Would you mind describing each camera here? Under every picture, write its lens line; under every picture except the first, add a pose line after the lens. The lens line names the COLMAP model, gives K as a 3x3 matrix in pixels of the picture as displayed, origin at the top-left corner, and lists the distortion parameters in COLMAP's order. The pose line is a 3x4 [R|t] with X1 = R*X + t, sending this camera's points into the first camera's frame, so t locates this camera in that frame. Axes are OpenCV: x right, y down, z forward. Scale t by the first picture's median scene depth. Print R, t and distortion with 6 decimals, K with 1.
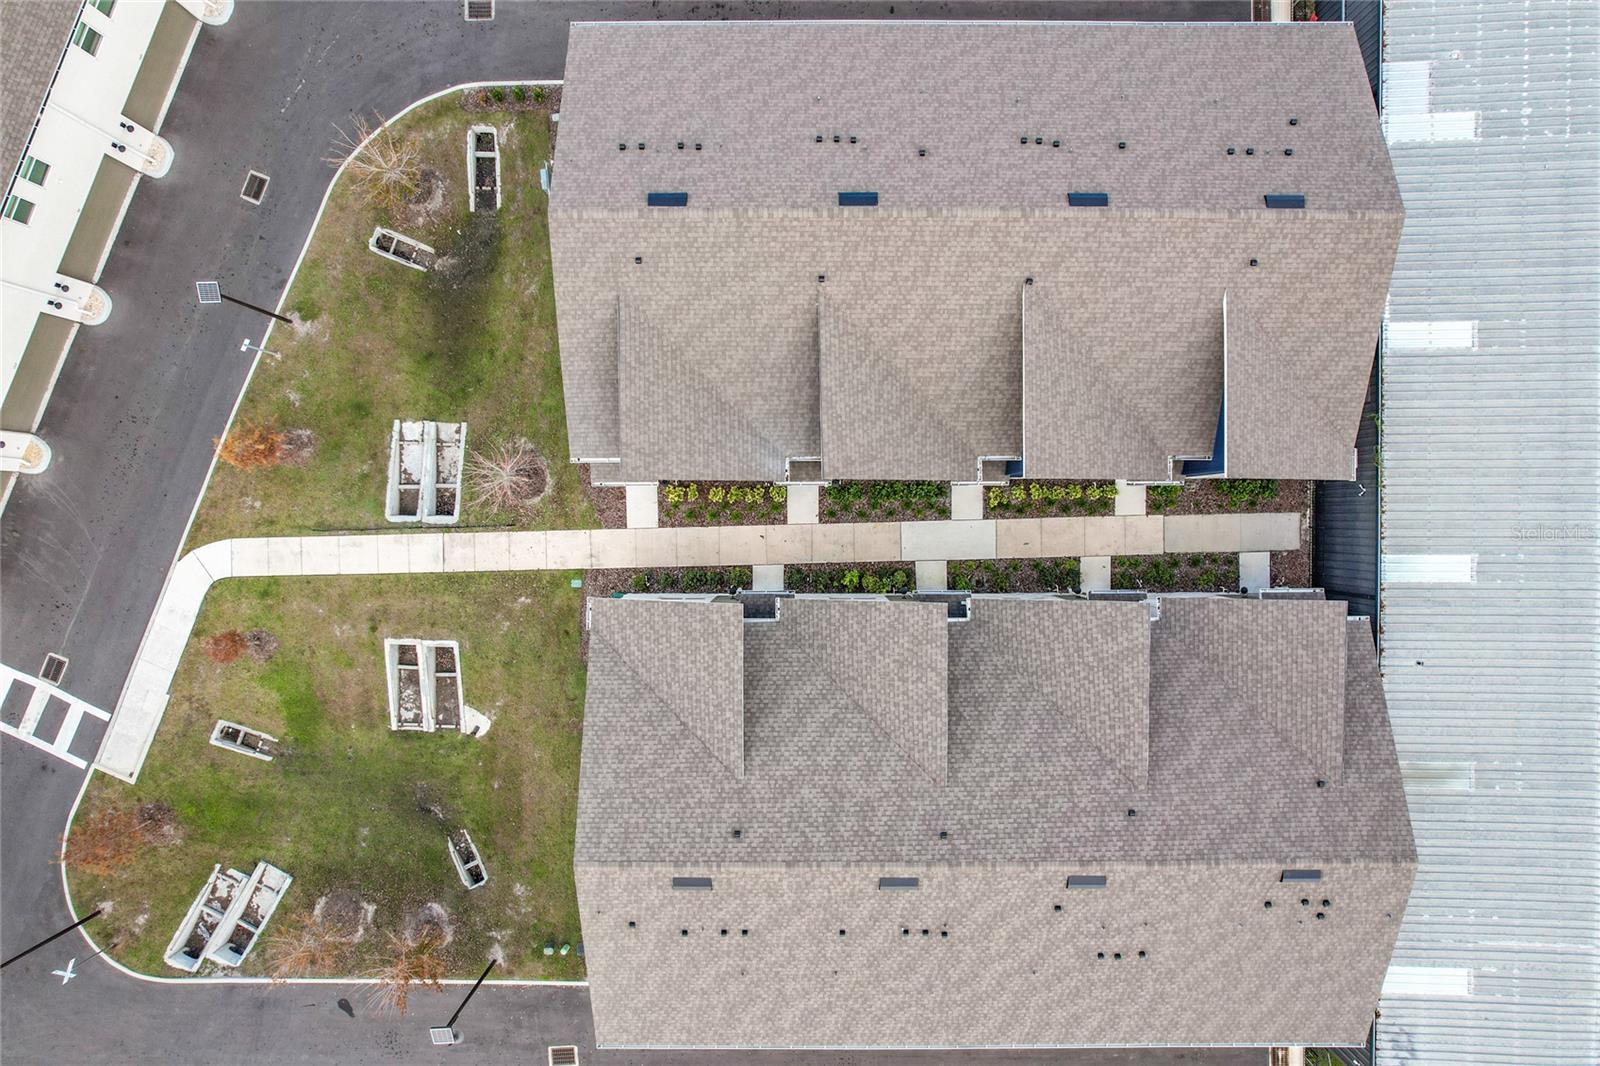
lens RADIAL K [[1046.3, 0, 794.3], [0, 1046.3, 533.5], [0, 0, 1]] dist [-0.089556, 0.078892]
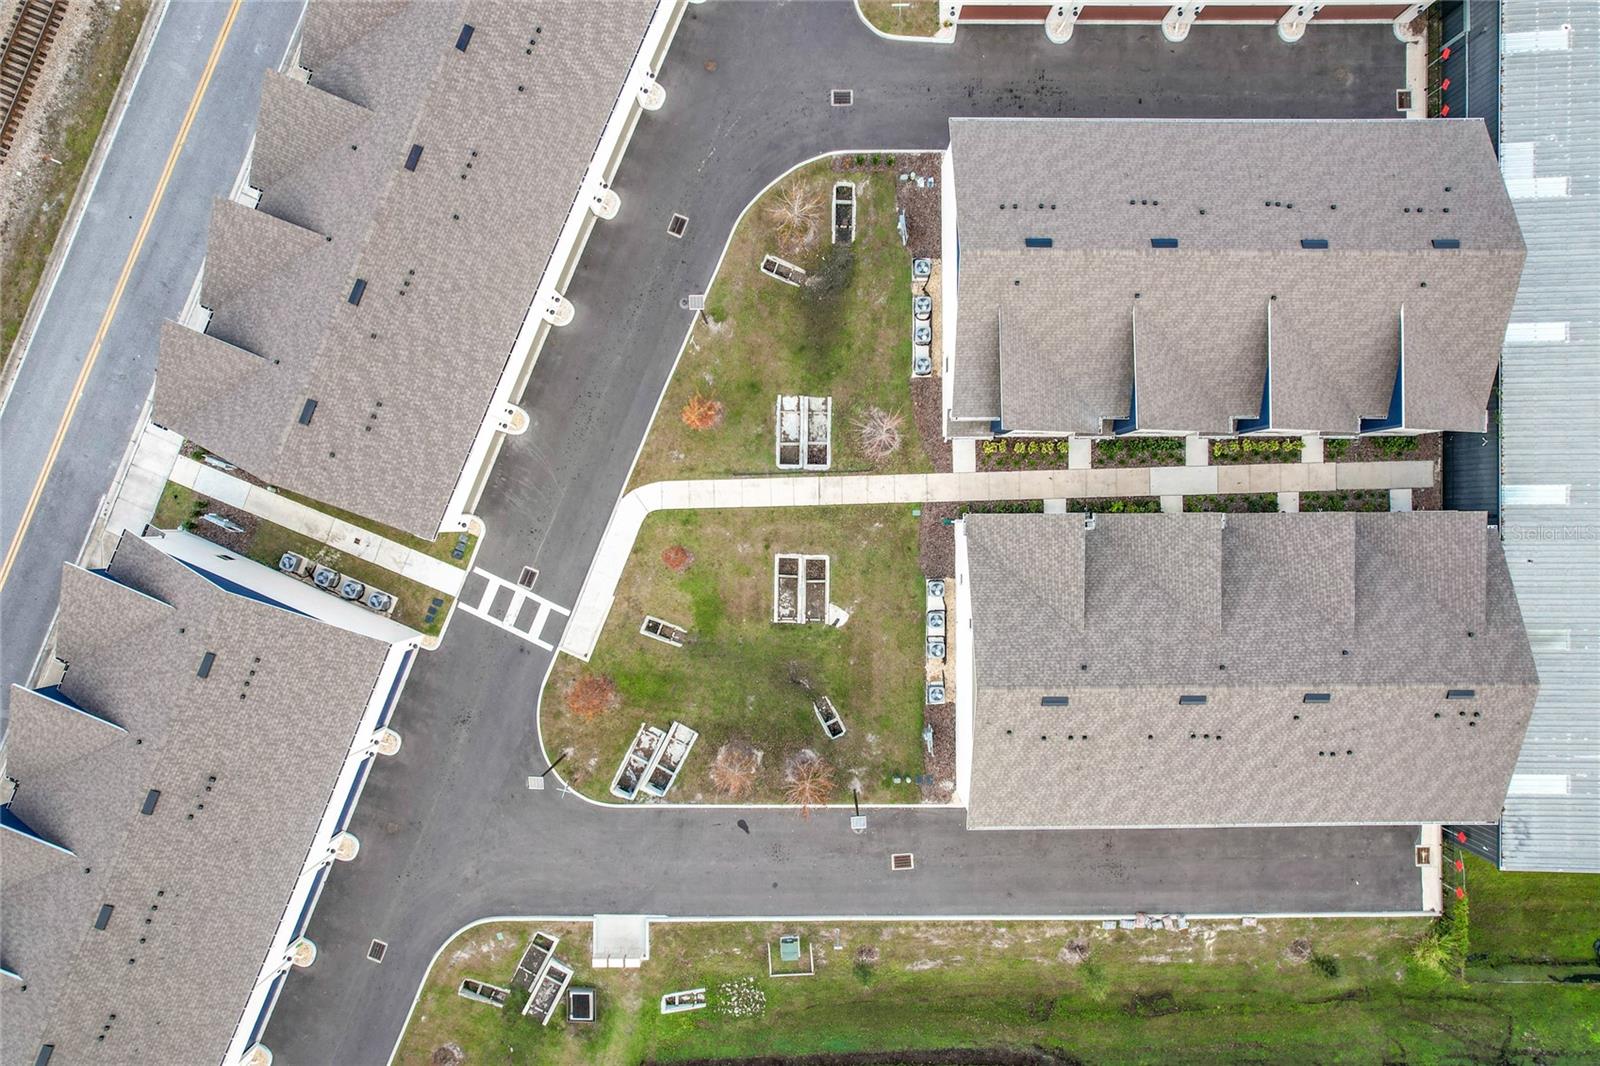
lens RADIAL K [[1042.3, 0, 800.7], [0, 1042.3, 525.0], [0, 0, 1]] dist [-0.087673, 0.071835]
pose [[0.999957, -0.003036, -0.008751, -0.396036], [0.002943, 0.999940, -0.010554, 0.088303], [0.008783, 0.010528, 0.999906, -0.430298]]
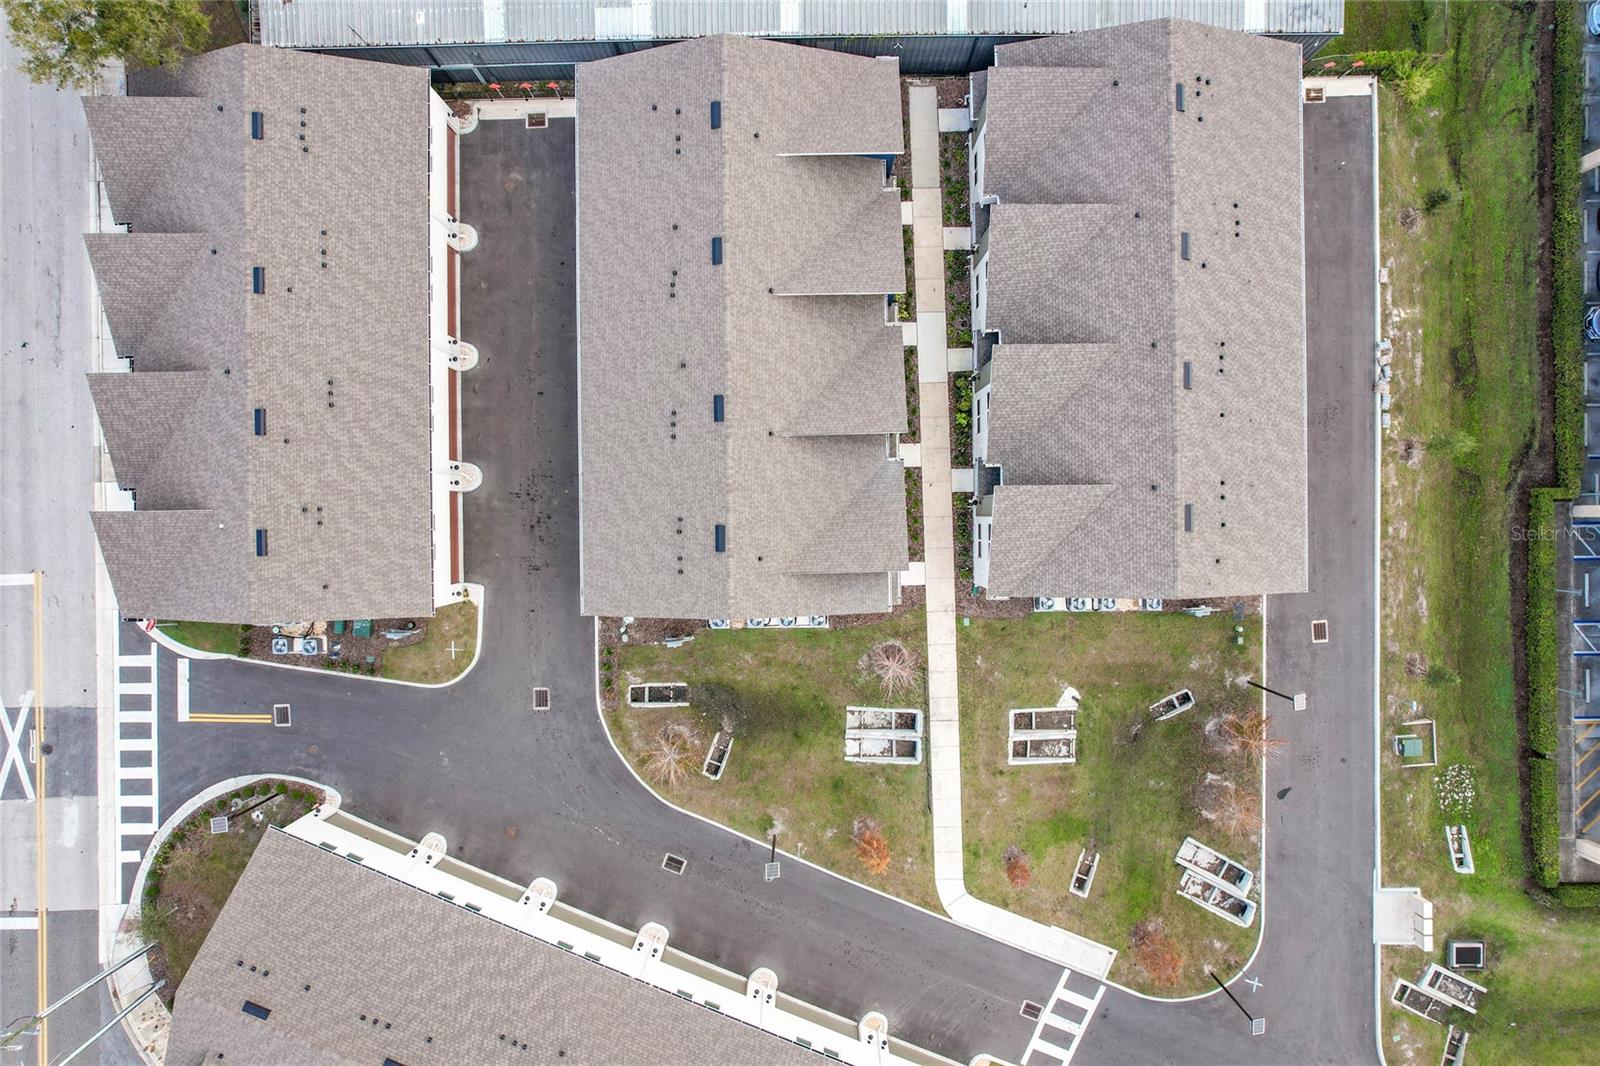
lens RADIAL K [[1062.0, 0, 800.0], [0, 1062.0, 533.0], [0, 0, 1]] dist [-0.089672, 0.075061]
pose [[-0.010149, -0.999879, -0.011799, -0.085031], [0.999639, -0.009851, -0.025014, -0.150150], [0.024894, -0.012049, 0.999617, -0.428161]]
